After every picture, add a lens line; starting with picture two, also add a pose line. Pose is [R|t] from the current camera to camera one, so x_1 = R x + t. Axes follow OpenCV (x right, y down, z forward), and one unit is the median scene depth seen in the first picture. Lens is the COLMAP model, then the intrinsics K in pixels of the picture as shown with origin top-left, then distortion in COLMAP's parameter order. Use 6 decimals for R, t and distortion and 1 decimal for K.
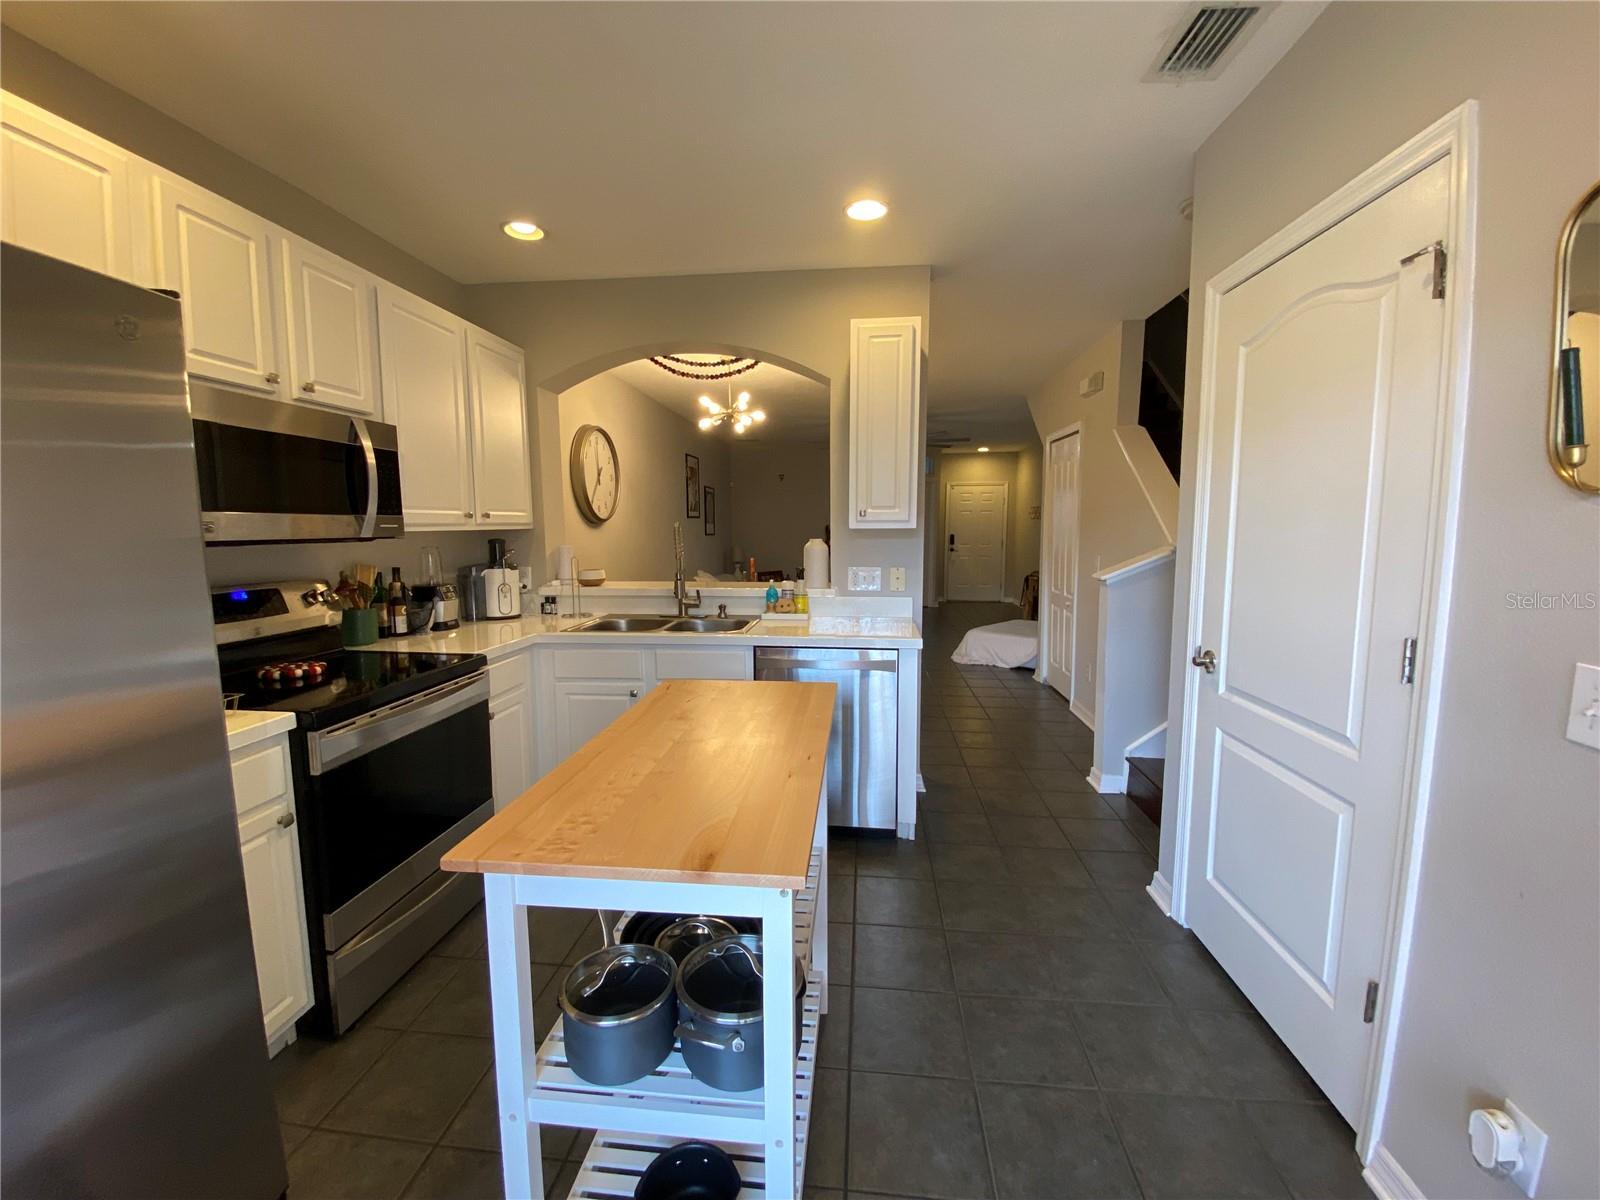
lens RADIAL K [[649.7, 0, 799.3], [0, 649.7, 594.3], [0, 0, 1]] dist [0.015410, -0.019583]
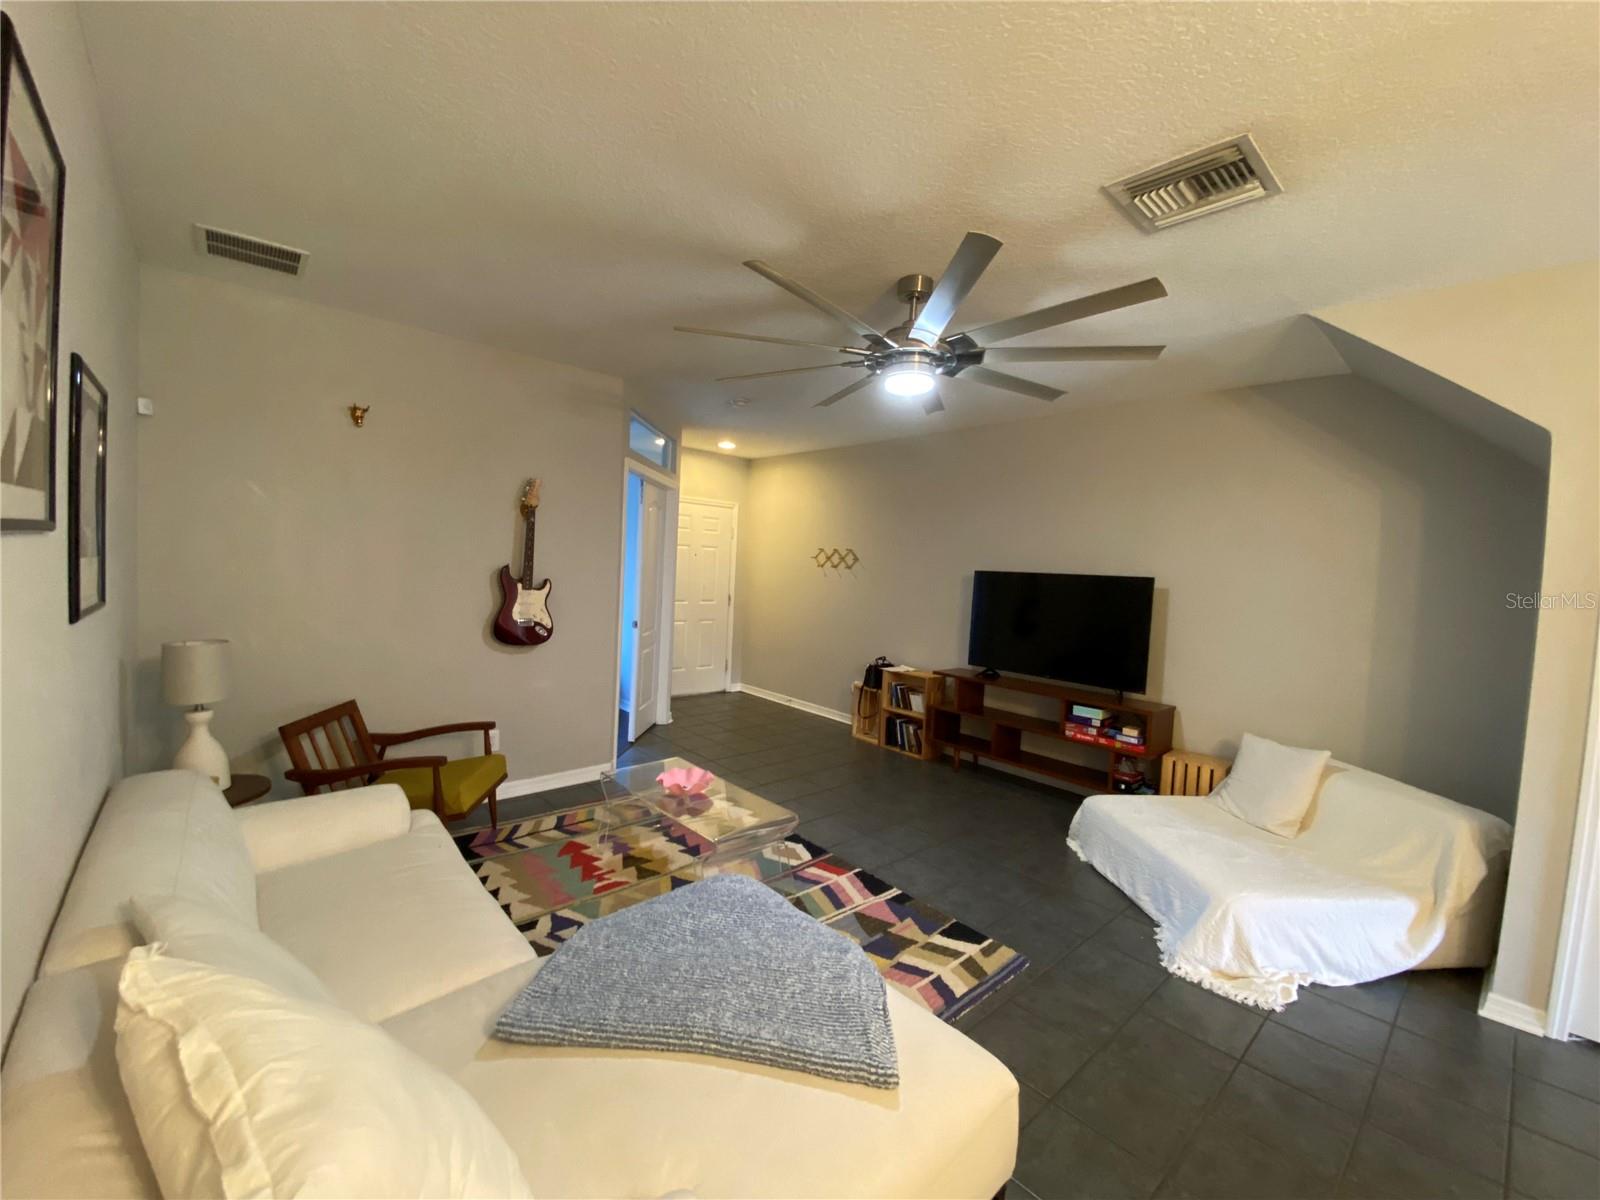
lens RADIAL K [[649.7, 0, 799.3], [0, 649.7, 594.3], [0, 0, 1]] dist [0.015410, -0.019583]
pose [[0.677210, 0.001552, 0.735789, -0.295769], [0.026632, 0.999291, -0.026619, -0.187142], [-0.735308, 0.037622, 0.676688, 1.532784]]
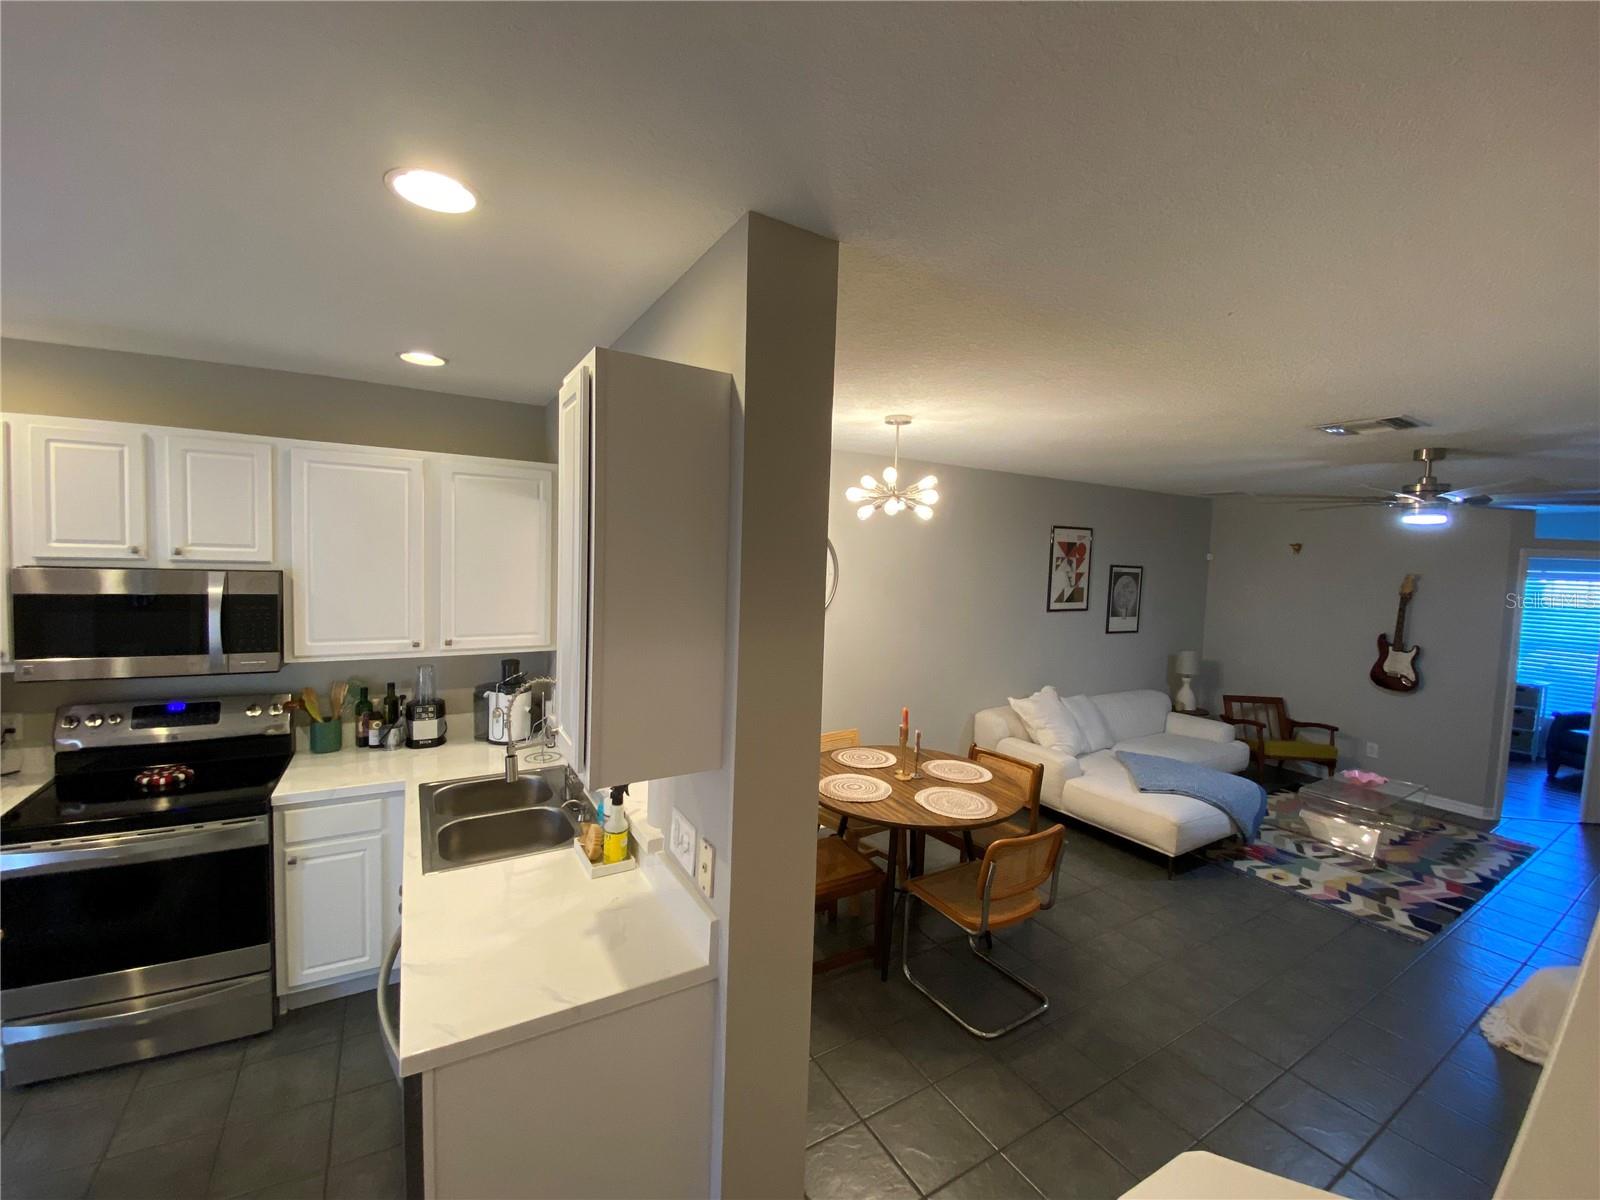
lens RADIAL K [[649.7, 0, 799.3], [0, 649.7, 594.3], [0, 0, 1]] dist [0.015410, -0.019583]
pose [[0.597153, 0.074308, -0.798678, 0.472270], [-0.122621, 0.992453, 0.000656, -0.196645], [0.792700, 0.097543, 0.601758, 0.617538]]
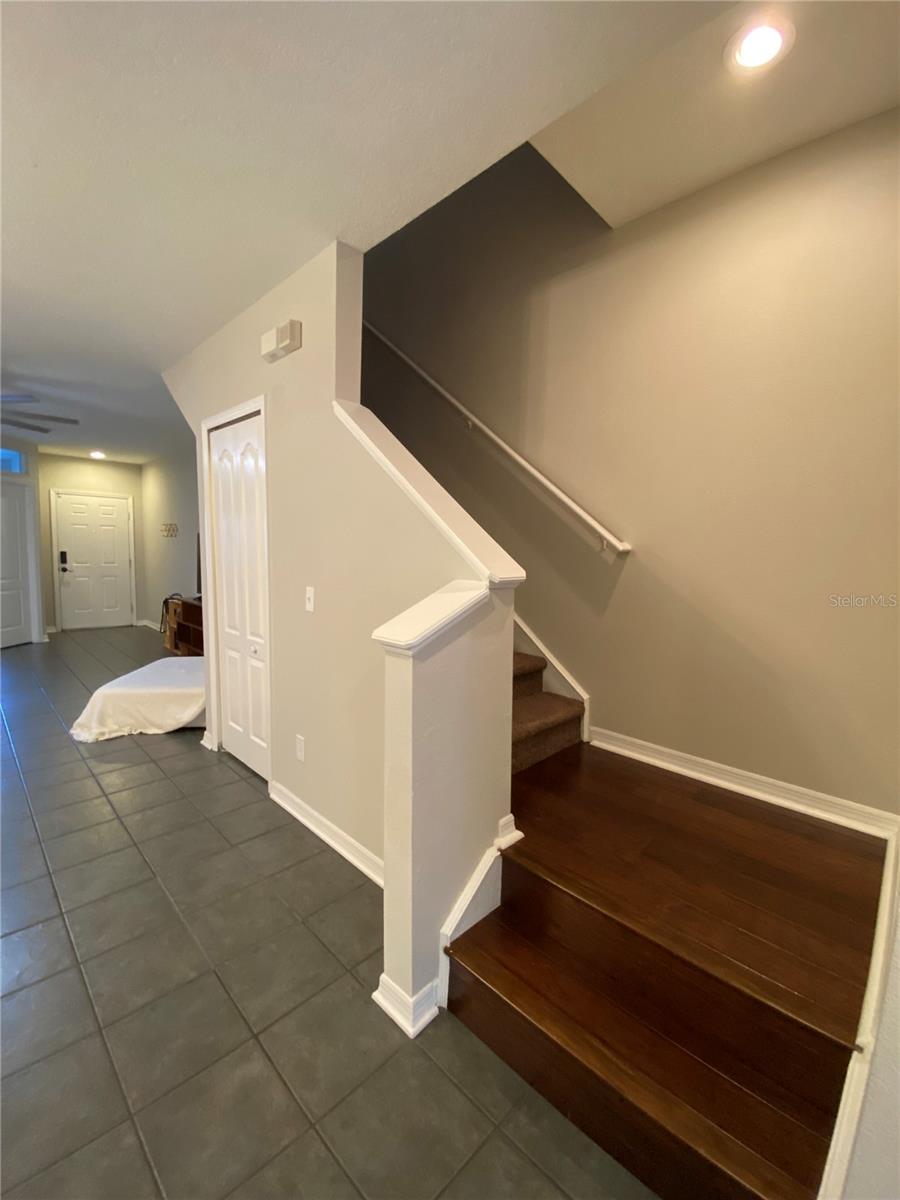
lens RADIAL K [[503.5, 0, 459.1], [0, 503.5, 600.1], [0, 0, 1]] dist [0.012627, -0.022374]
pose [[0.630304, -0.054987, 0.774398, 0.151964], [0.054806, 0.998151, 0.026267, -0.054823], [-0.774411, 0.025885, 0.632153, 0.582078]]
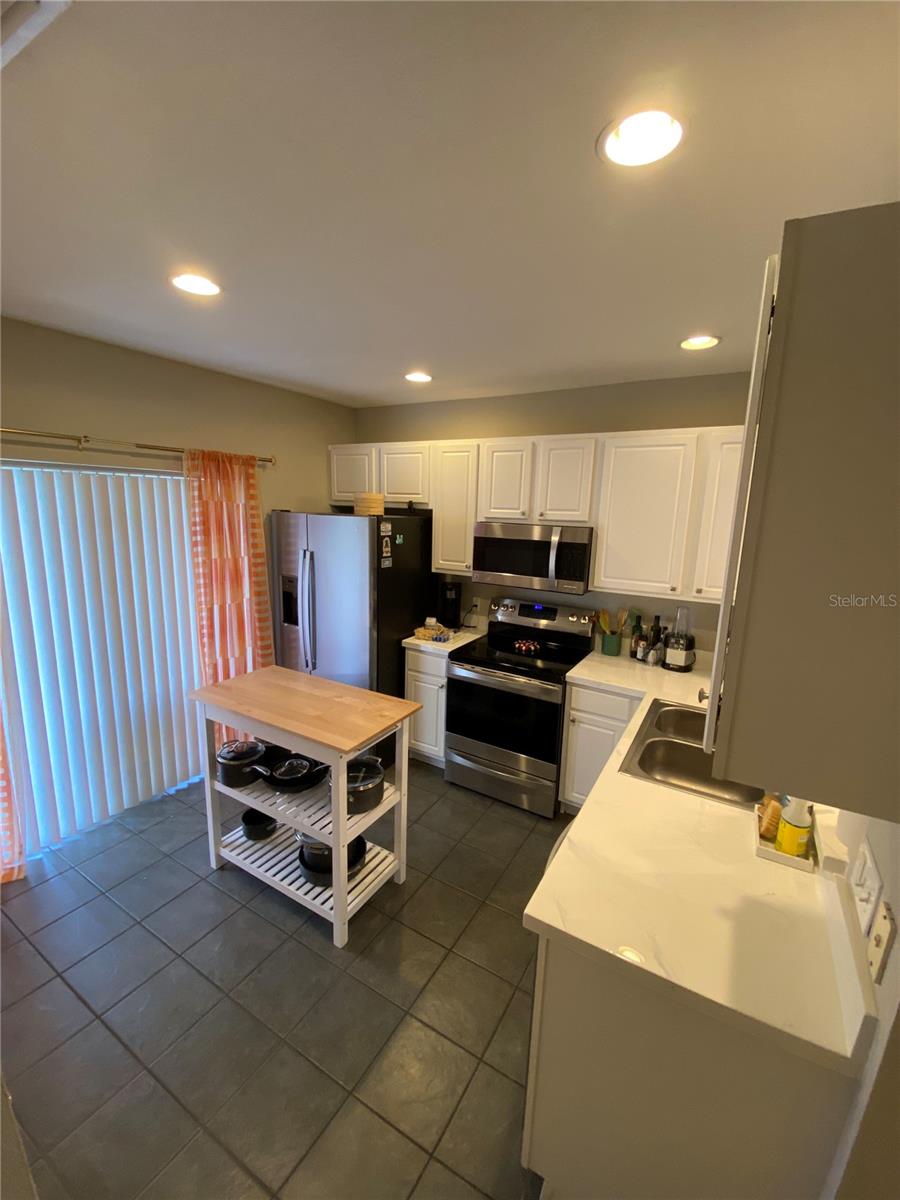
lens RADIAL K [[486.1, 0, 452.8], [0, 486.1, 595.0], [0, 0, 1]] dist [0.027709, -0.024146]
pose [[-0.417677, 0.159524, -0.894482, 0.379431], [-0.121298, 0.965864, 0.228895, -0.198807], [0.900462, 0.204103, -0.384069, 0.708922]]
